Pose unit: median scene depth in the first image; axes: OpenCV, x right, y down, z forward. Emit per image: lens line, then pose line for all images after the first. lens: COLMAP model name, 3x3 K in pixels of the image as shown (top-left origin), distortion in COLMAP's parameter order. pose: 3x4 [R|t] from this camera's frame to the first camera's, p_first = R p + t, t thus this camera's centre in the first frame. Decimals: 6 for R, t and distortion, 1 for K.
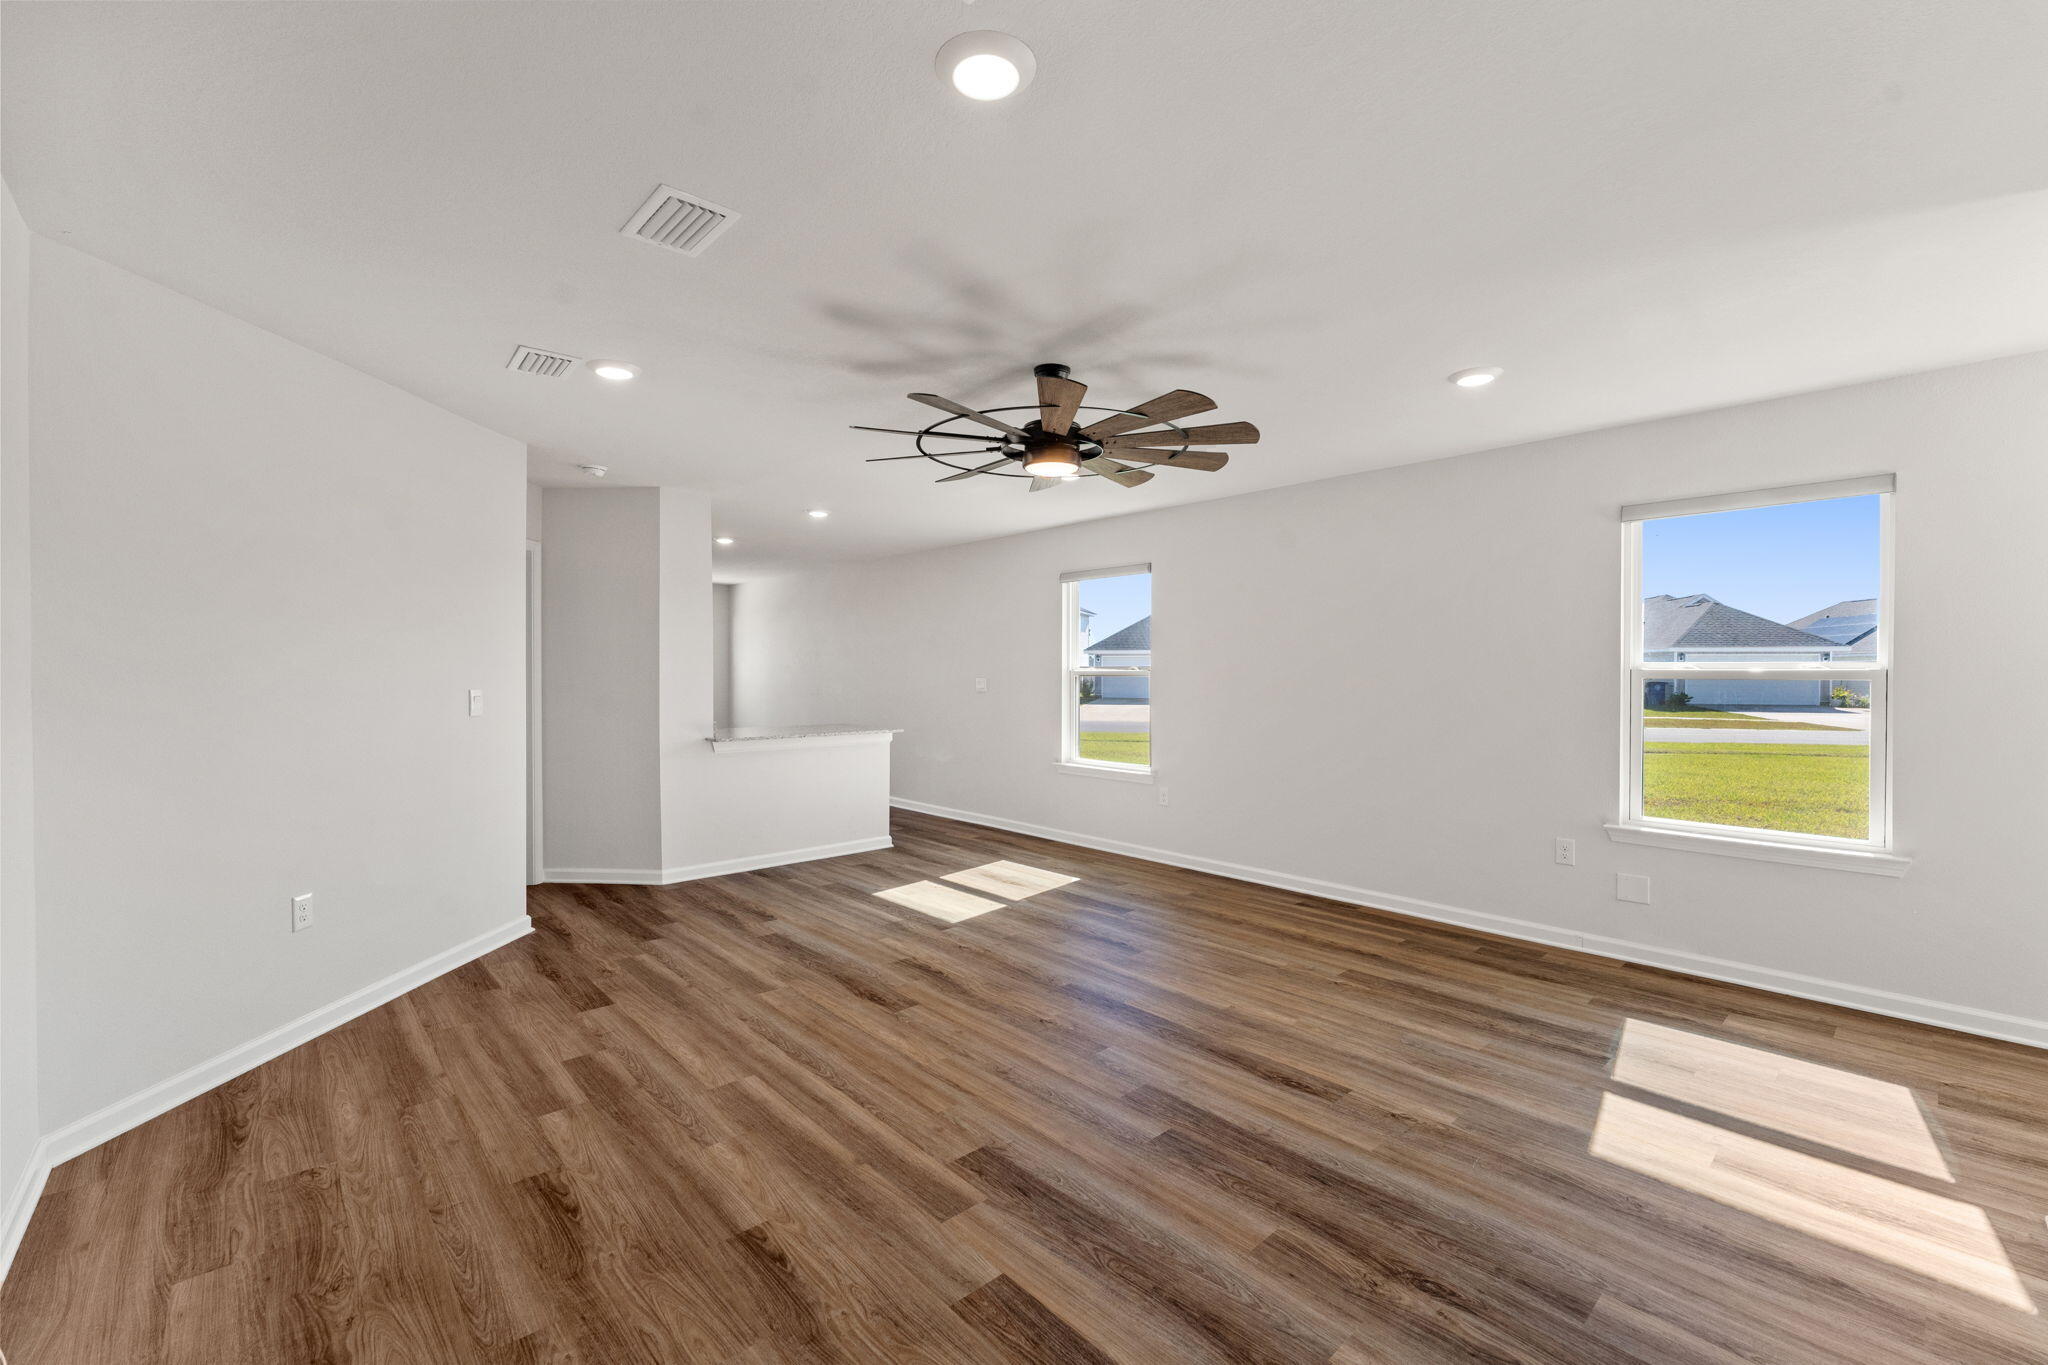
lens RADIAL K [[855.3, 0, 1017.6], [0, 855.3, 682.0], [0, 0, 1]] dist [-0.003505, 0.000134]
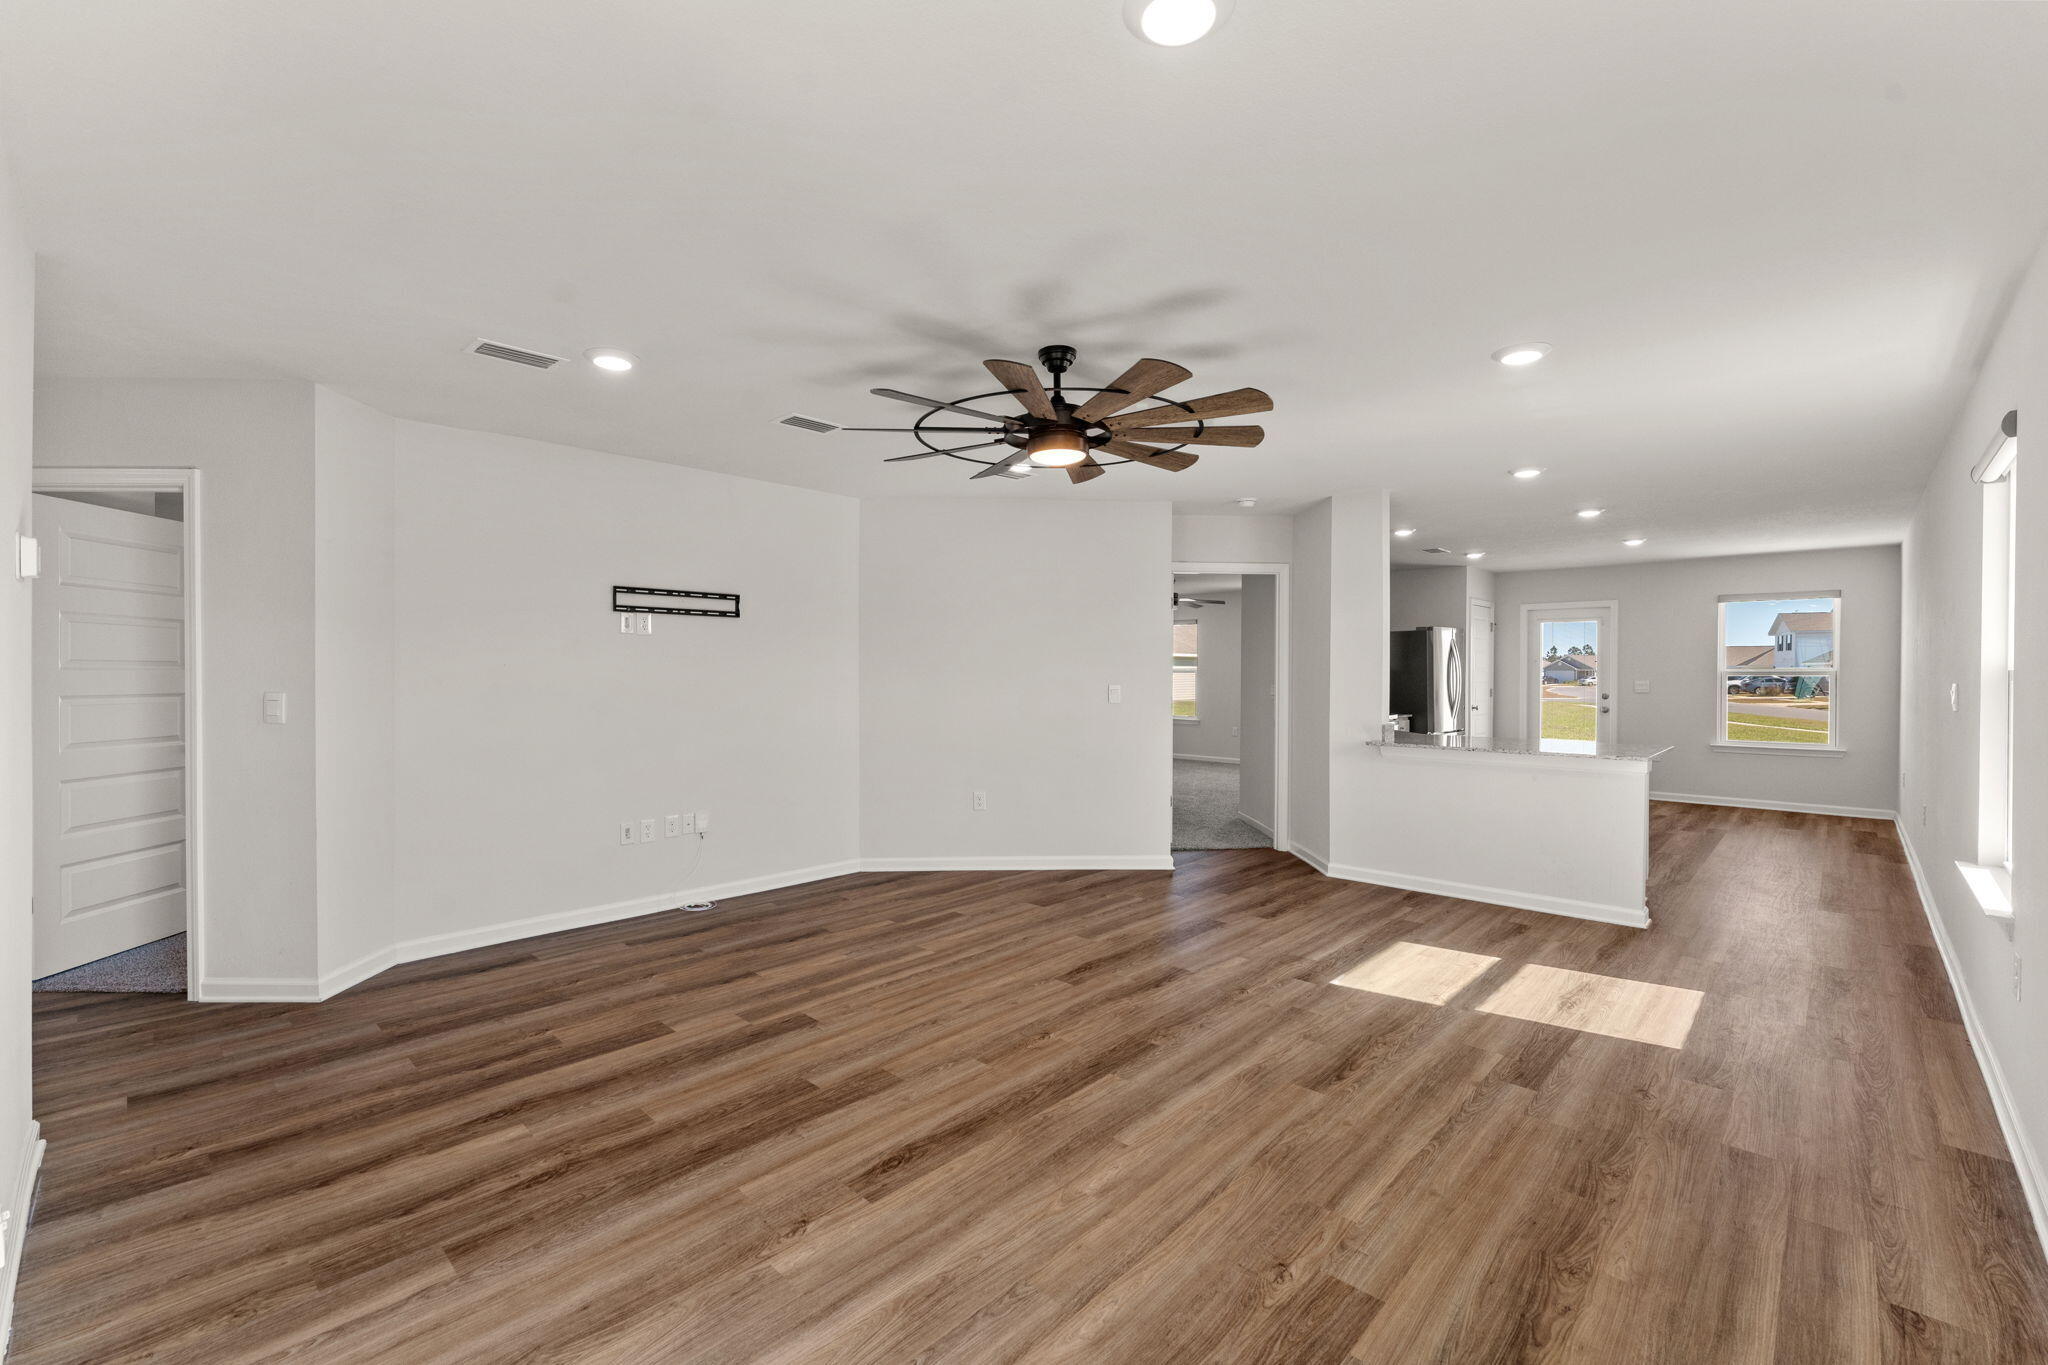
lens RADIAL K [[855.3, 0, 1017.6], [0, 855.3, 682.0], [0, 0, 1]] dist [-0.003505, 0.000134]
pose [[0.073899, 0.009279, -0.997223, 1.151255], [-0.011678, 0.999896, 0.008439, -0.009034], [0.997197, 0.011022, 0.074000, 1.043914]]
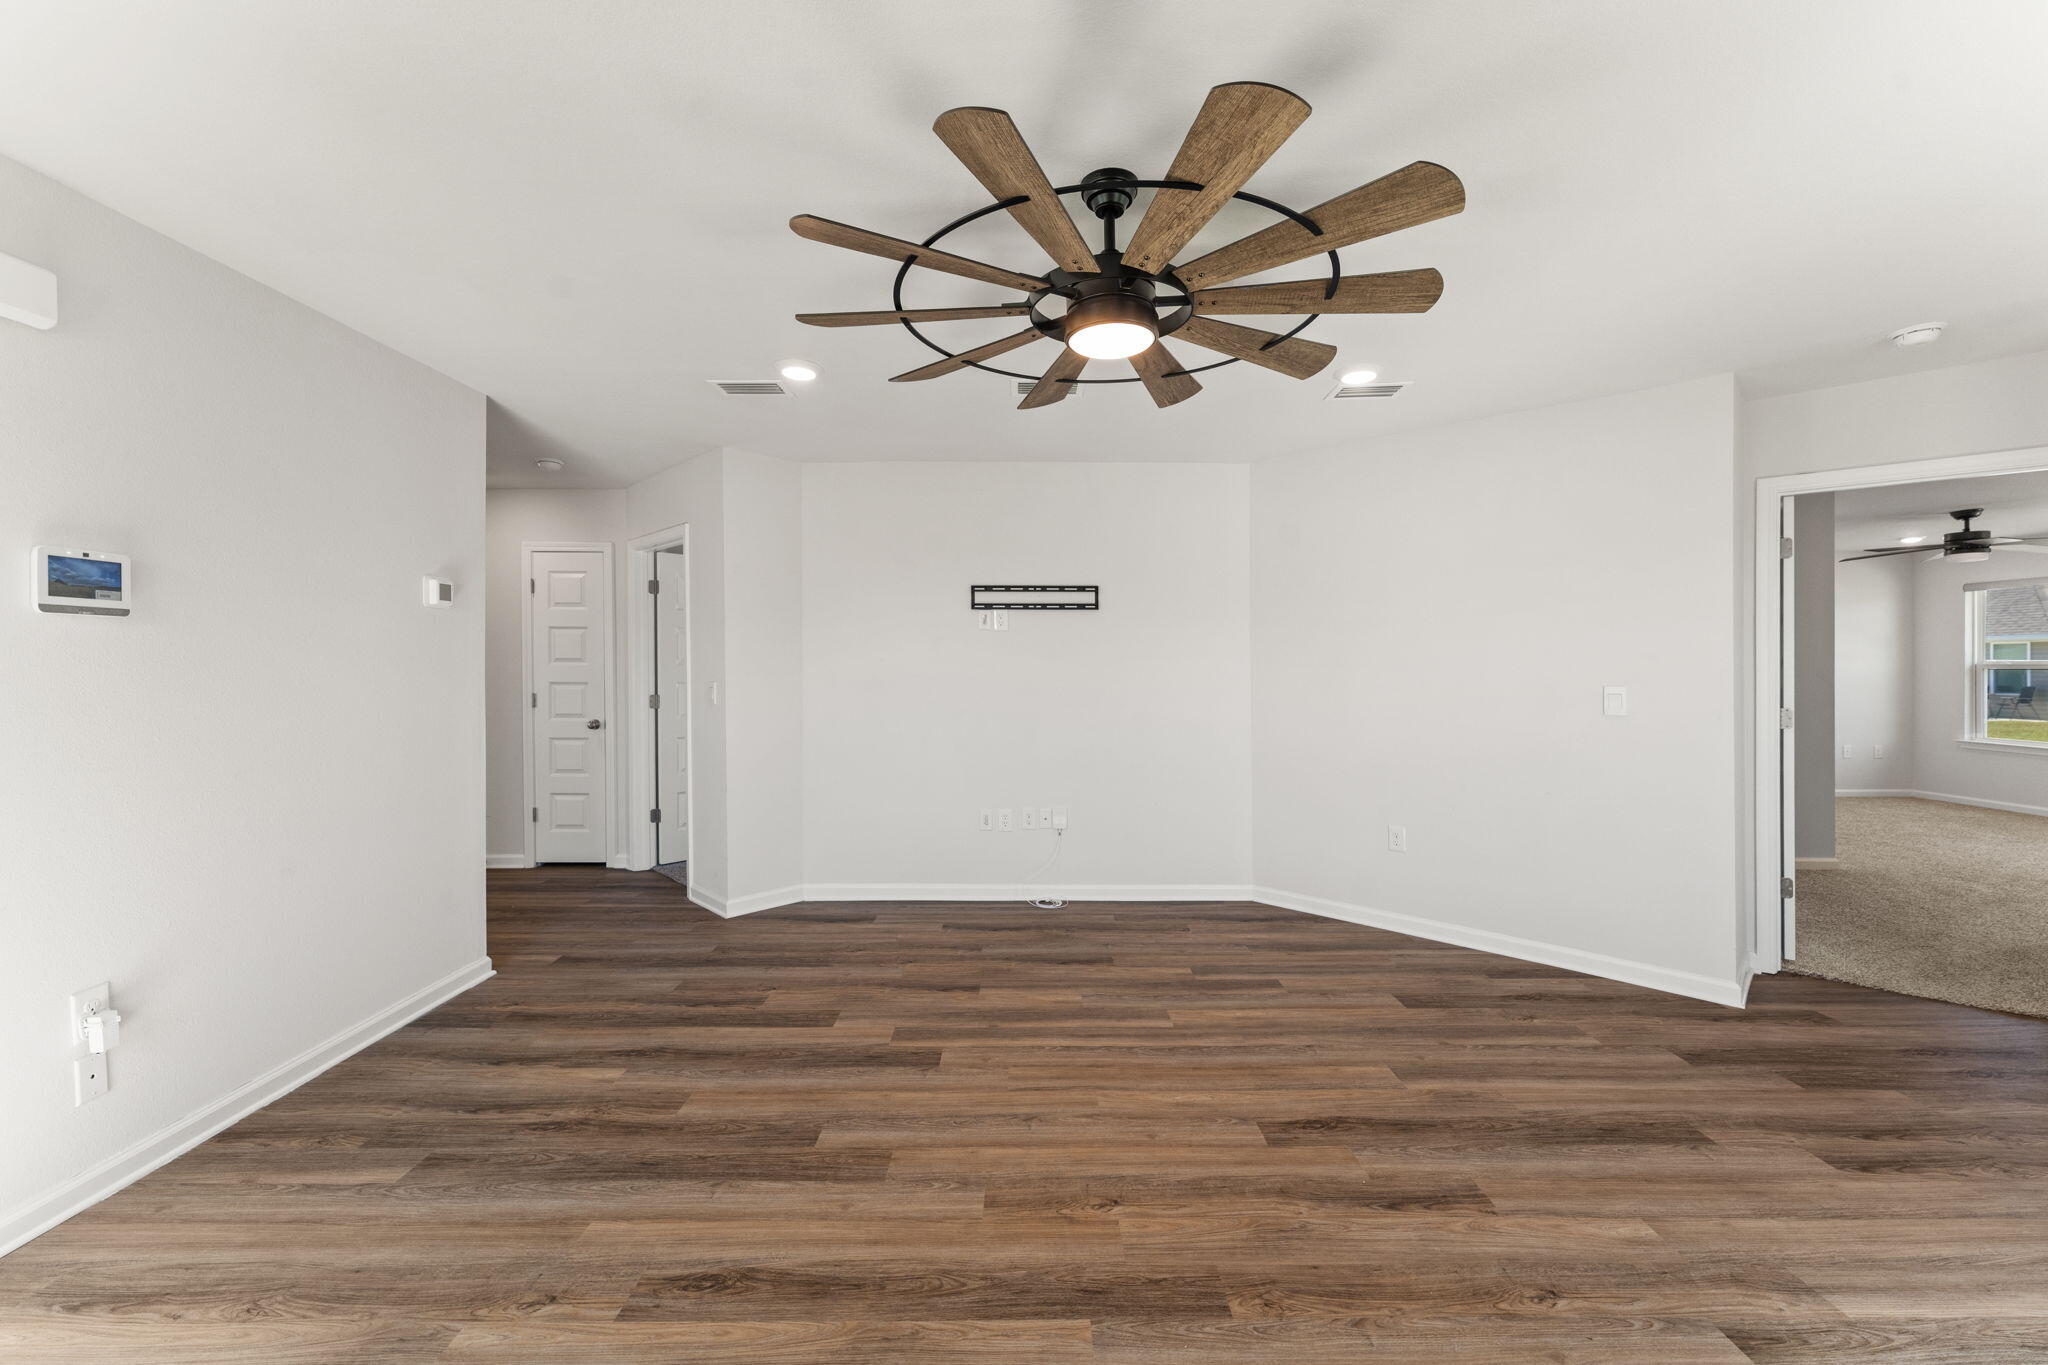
lens RADIAL K [[817.5, 0, 1031.9], [0, 817.5, 672.5], [0, 0, 1]] dist [0.000614, 0.000217]
pose [[-0.661295, 0.002601, -0.750121, 0.626301], [-0.010426, 0.999866, 0.012659, -0.015666], [0.750053, 0.016192, -0.661179, 1.587971]]
